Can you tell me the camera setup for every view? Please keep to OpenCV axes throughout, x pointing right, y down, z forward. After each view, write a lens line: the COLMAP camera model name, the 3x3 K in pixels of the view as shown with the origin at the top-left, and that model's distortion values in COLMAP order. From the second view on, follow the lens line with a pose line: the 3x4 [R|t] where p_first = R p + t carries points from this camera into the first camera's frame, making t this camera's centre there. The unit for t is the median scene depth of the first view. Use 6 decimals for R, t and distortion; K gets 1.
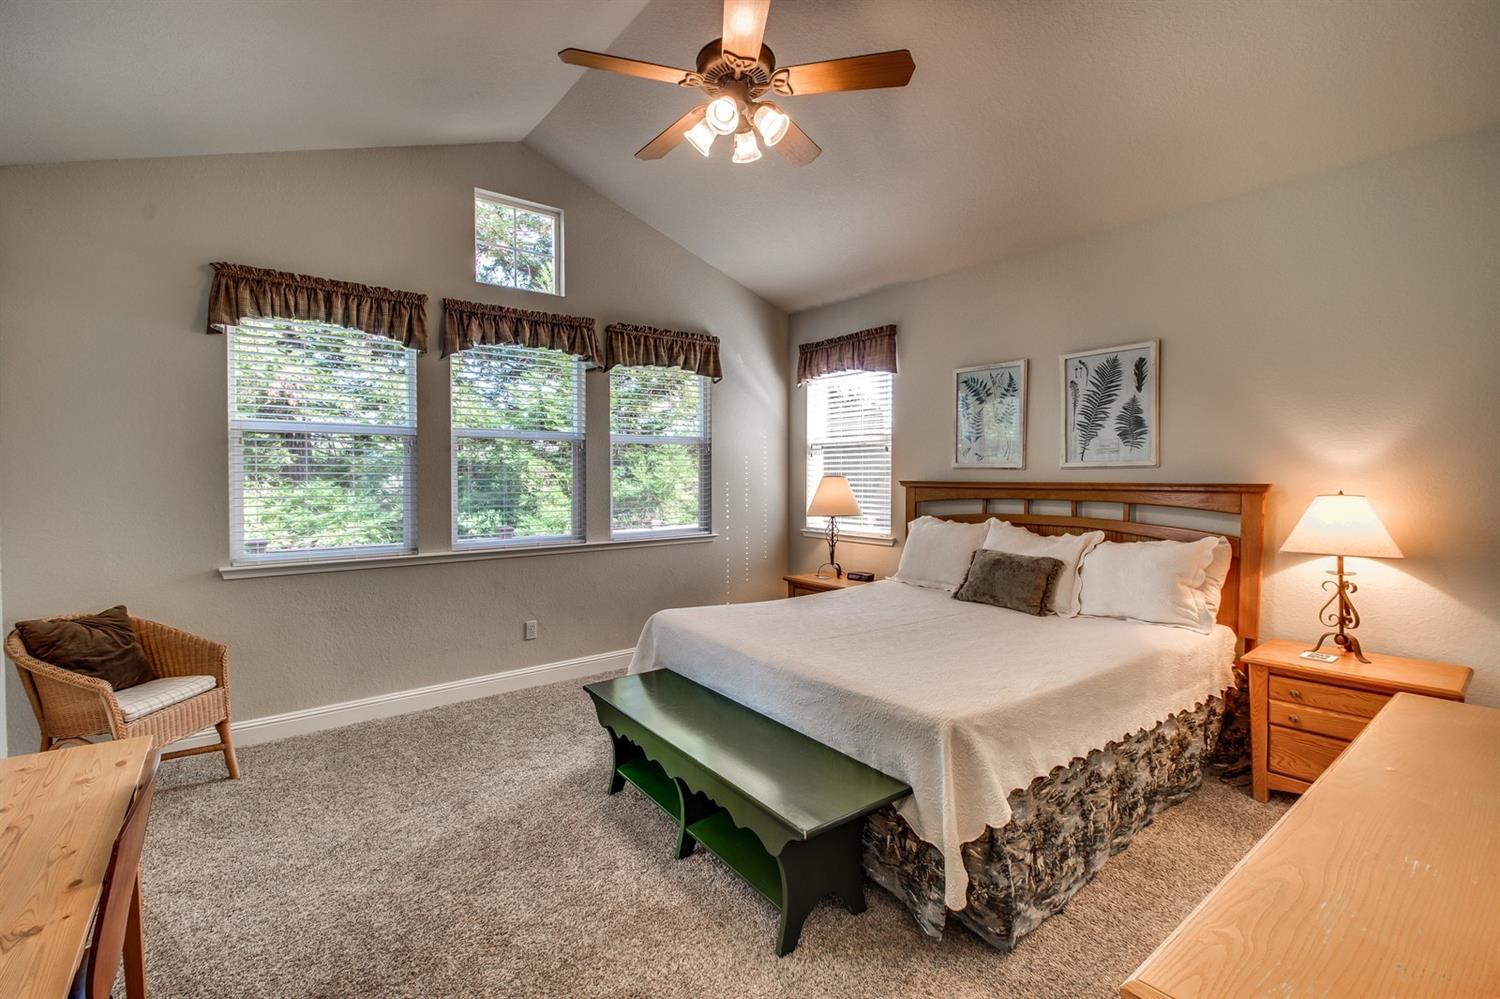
lens RADIAL K [[661.6, 0, 733.1], [0, 661.6, 491.1], [0, 0, 1]] dist [0.009861, -0.015719]
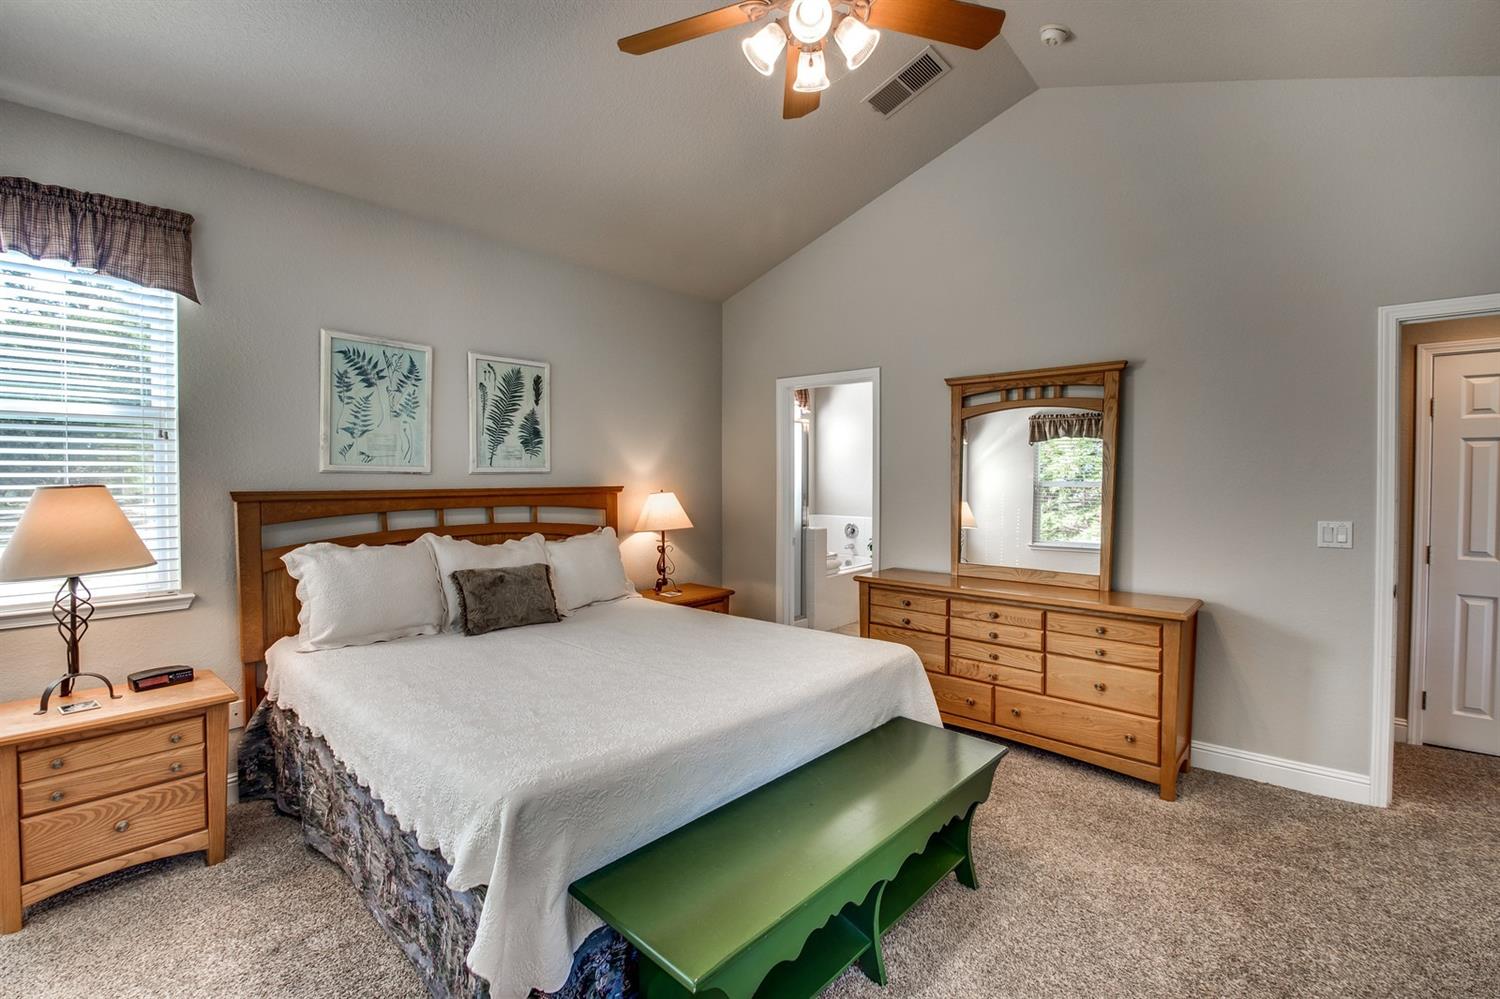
lens RADIAL K [[661.6, 0, 733.1], [0, 661.6, 491.1], [0, 0, 1]] dist [0.009861, -0.015719]
pose [[-0.189758, -0.017944, 0.981667, -0.506946], [0.027797, 0.999334, 0.023640, -0.021800], [-0.981437, 0.031773, -0.189133, 0.830594]]
